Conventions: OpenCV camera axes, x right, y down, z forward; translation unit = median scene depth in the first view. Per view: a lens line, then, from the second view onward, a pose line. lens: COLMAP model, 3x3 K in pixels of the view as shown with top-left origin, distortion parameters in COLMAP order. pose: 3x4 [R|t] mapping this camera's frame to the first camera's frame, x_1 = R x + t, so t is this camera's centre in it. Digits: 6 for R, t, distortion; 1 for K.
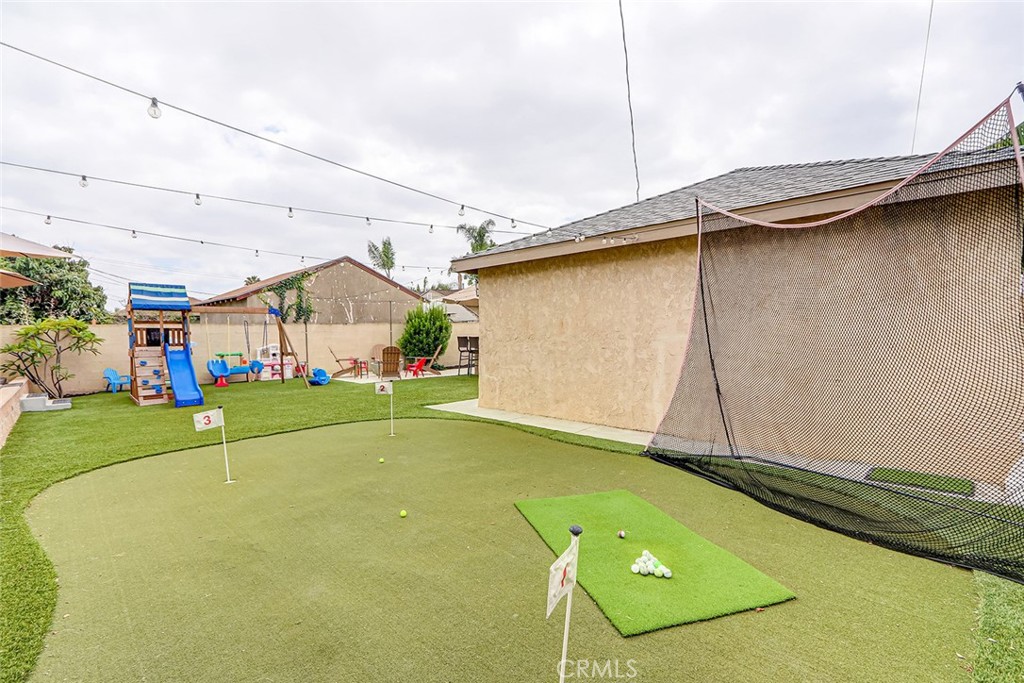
lens RADIAL K [[462.1, 0, 512.0], [0, 462.1, 341.5], [0, 0, 1]] dist [0.000019, 0.000307]
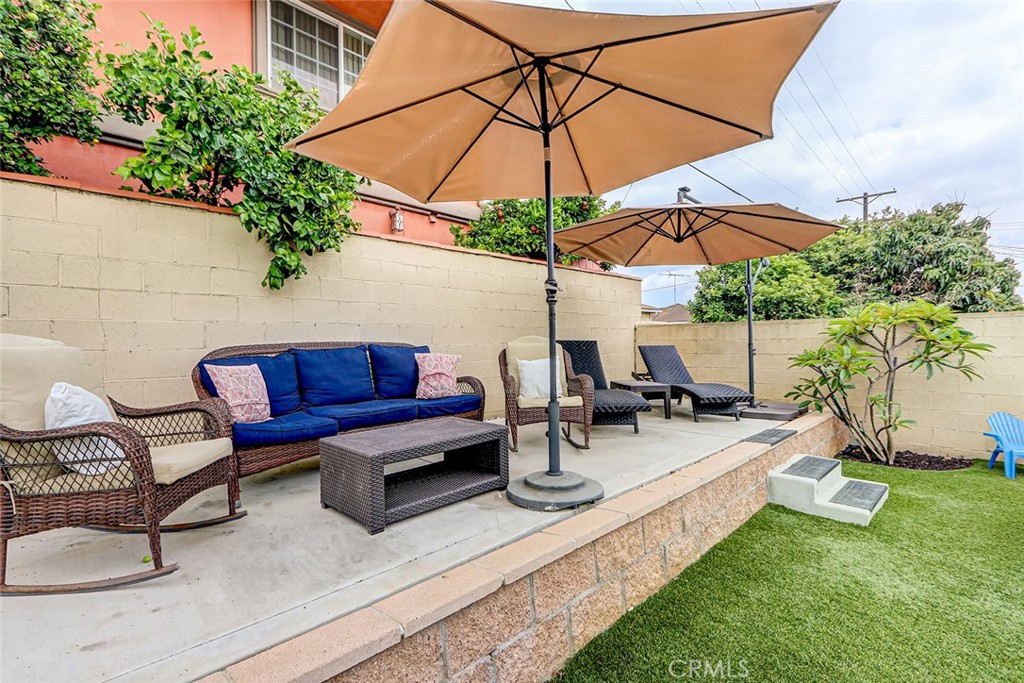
lens RADIAL K [[462.1, 0, 512.0], [0, 462.1, 341.5], [0, 0, 1]] dist [0.000019, 0.000307]
pose [[0.002689, 0.010880, -0.999937, -0.336055], [-0.022492, 0.999688, 0.010817, -0.002438], [0.999743, 0.022462, 0.002933, 0.411556]]
